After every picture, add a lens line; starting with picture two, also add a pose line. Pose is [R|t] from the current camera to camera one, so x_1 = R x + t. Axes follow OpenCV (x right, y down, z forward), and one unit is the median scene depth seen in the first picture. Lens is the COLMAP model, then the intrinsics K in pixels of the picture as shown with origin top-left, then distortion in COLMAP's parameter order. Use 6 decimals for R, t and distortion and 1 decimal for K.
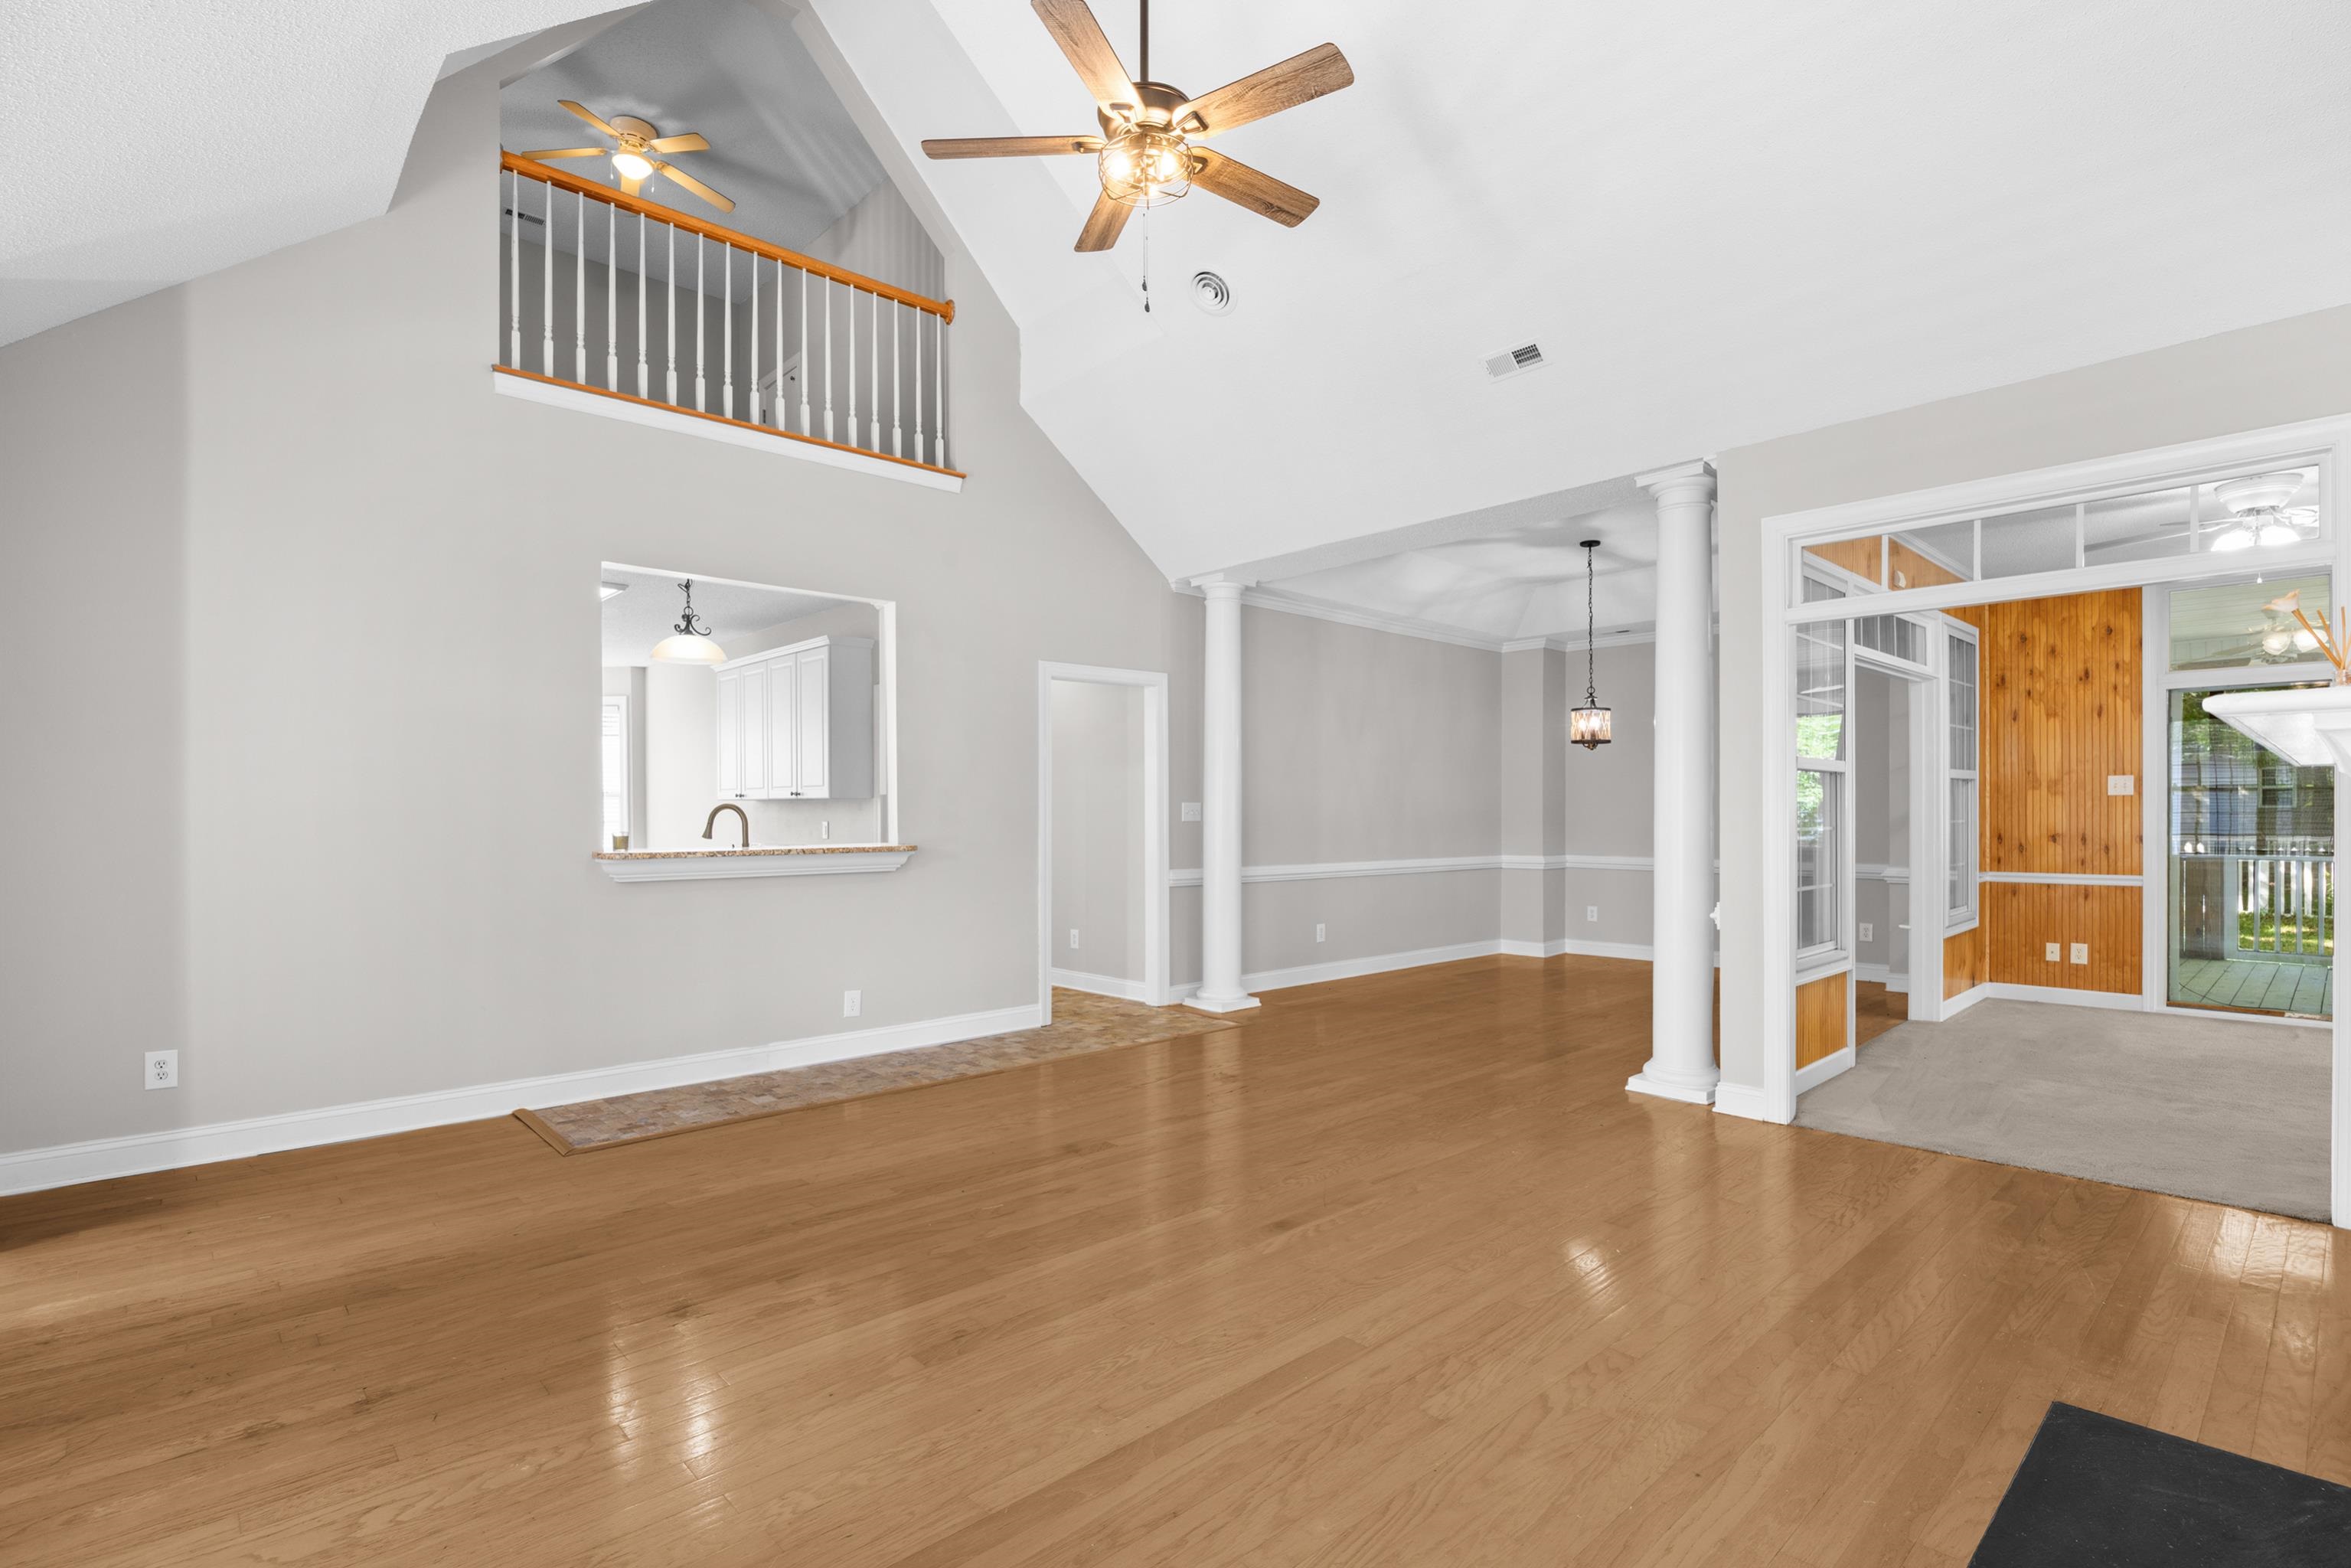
lens RADIAL K [[1111.3, 0, 1177.2], [0, 1111.3, 822.7], [0, 0, 1]] dist [-0.012619, 0.000058]
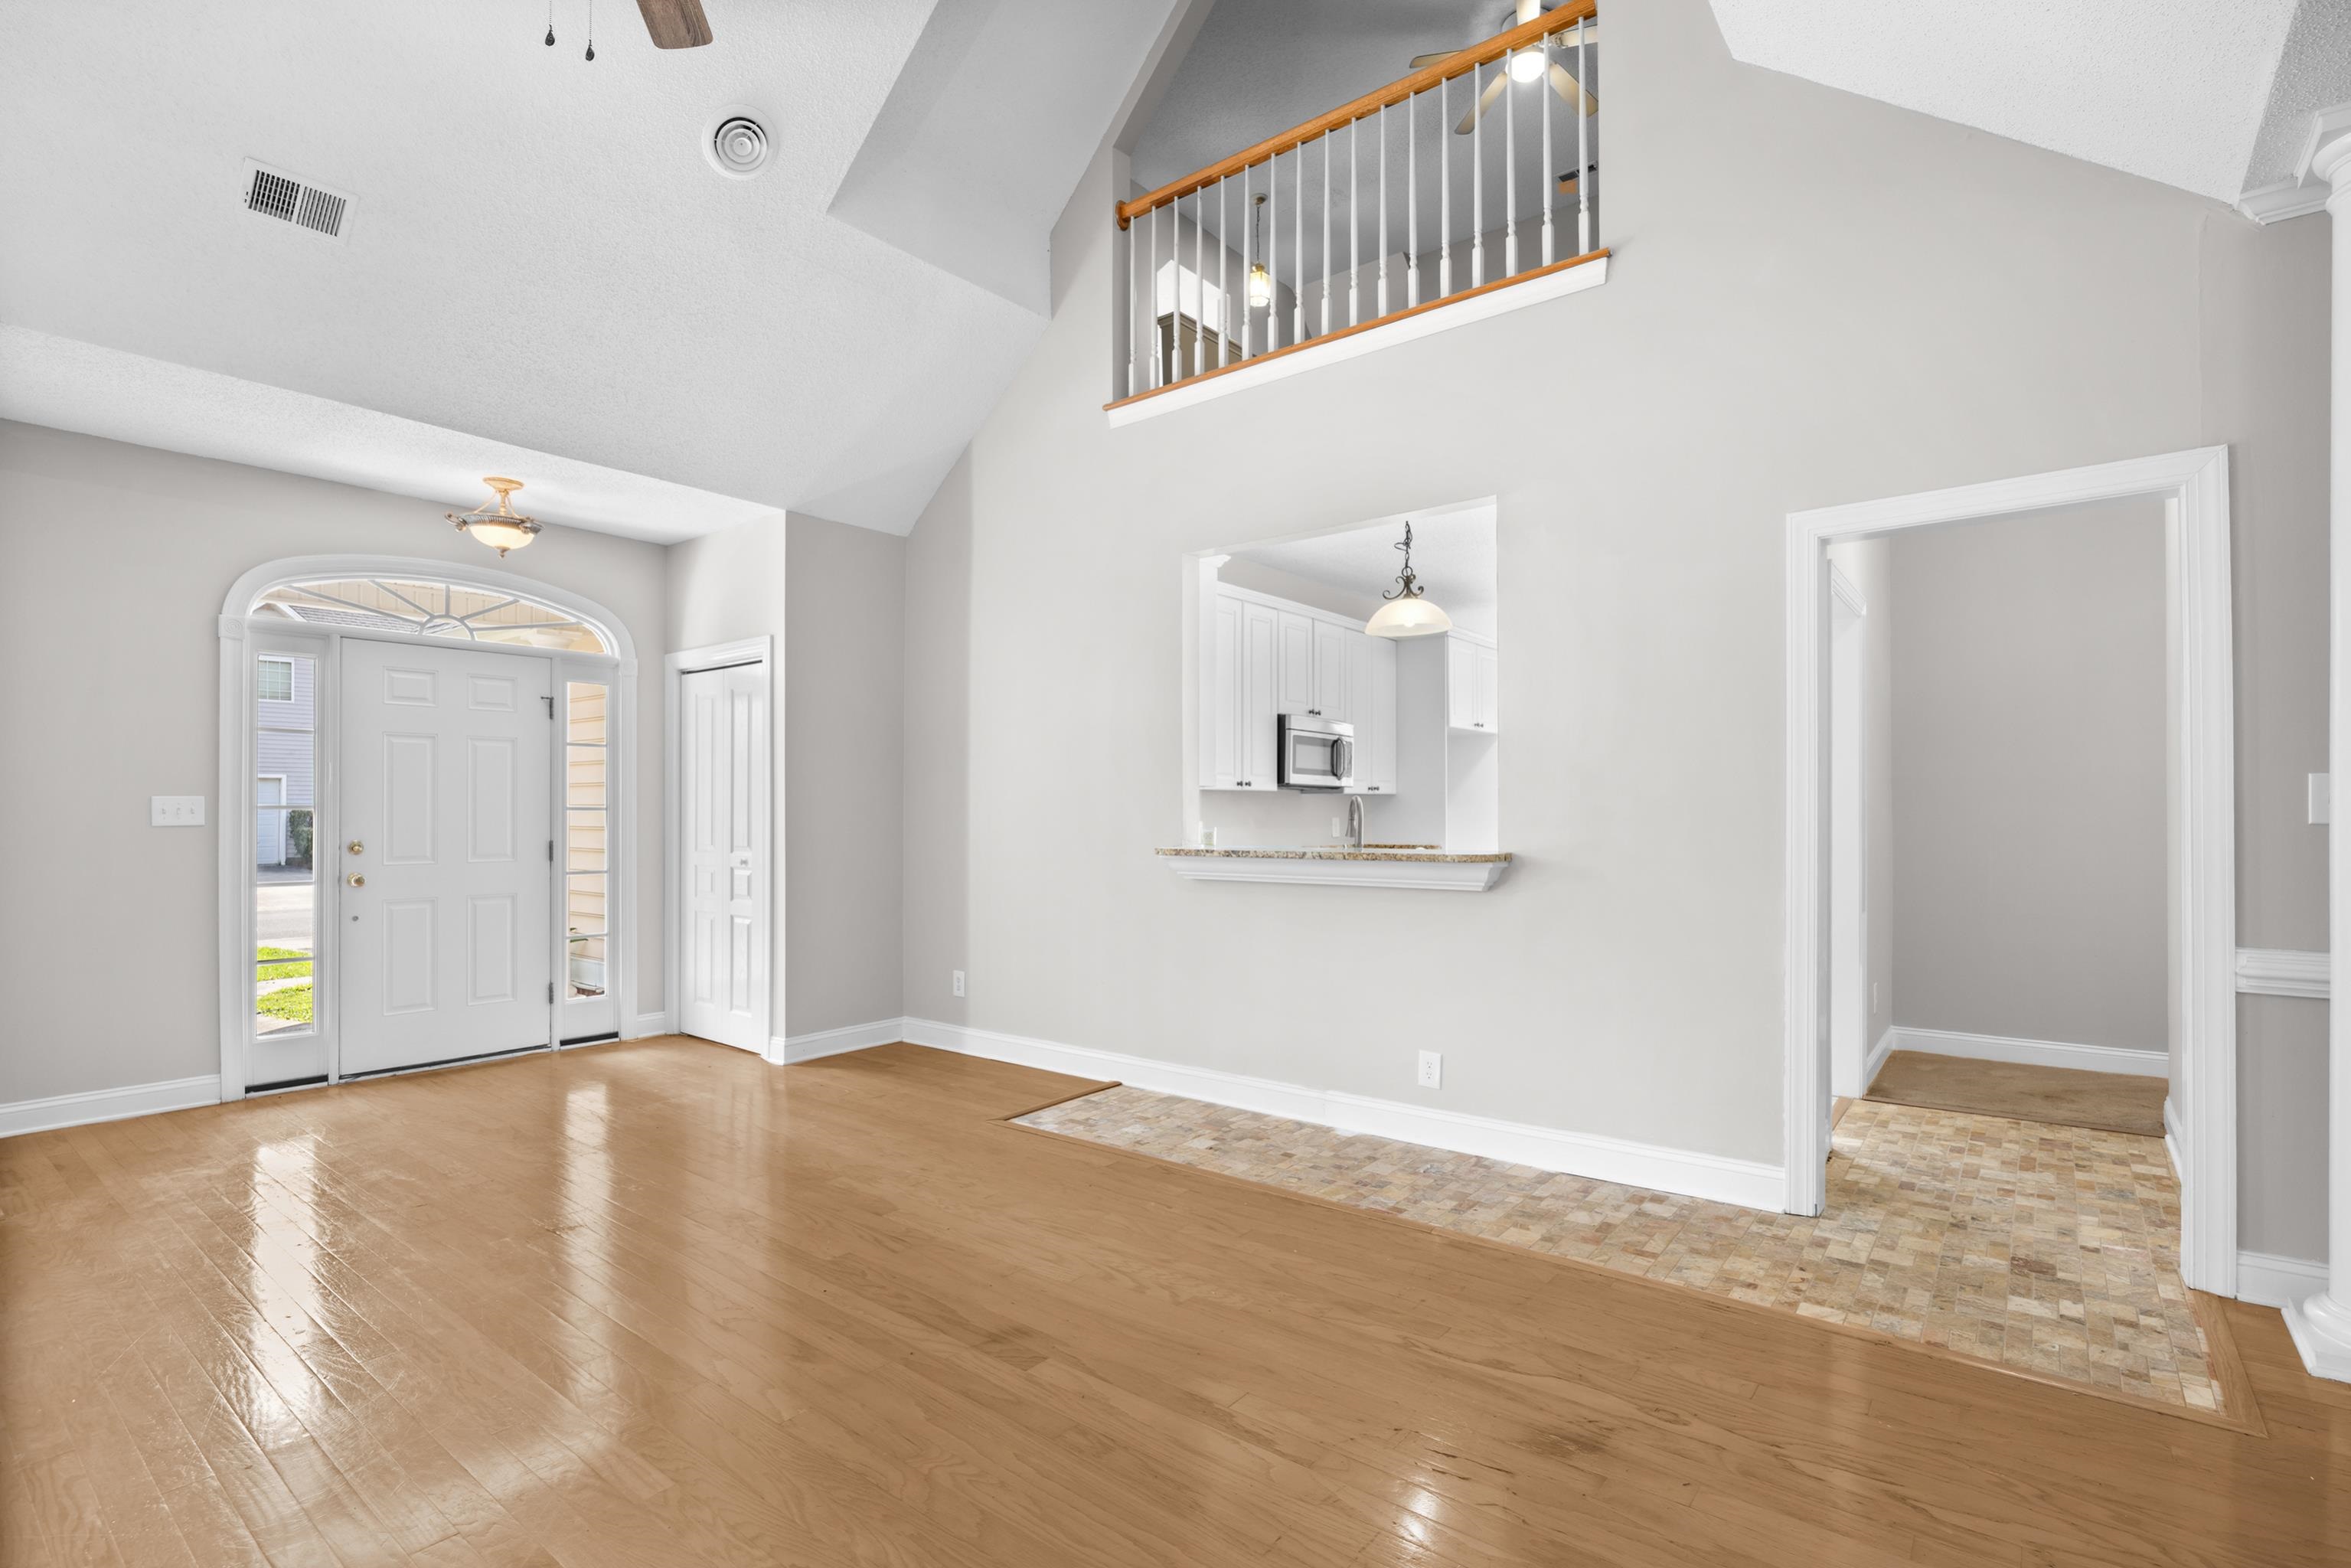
lens RADIAL K [[1107.5, 0, 1175.1], [0, 1107.5, 808.0], [0, 0, 1]] dist [-0.011387, -0.000120]
pose [[0.151679, -0.002666, -0.988426, 0.472374], [-0.005757, 0.999977, -0.003580, -0.004695], [0.988413, 0.006233, 0.151660, 0.867041]]
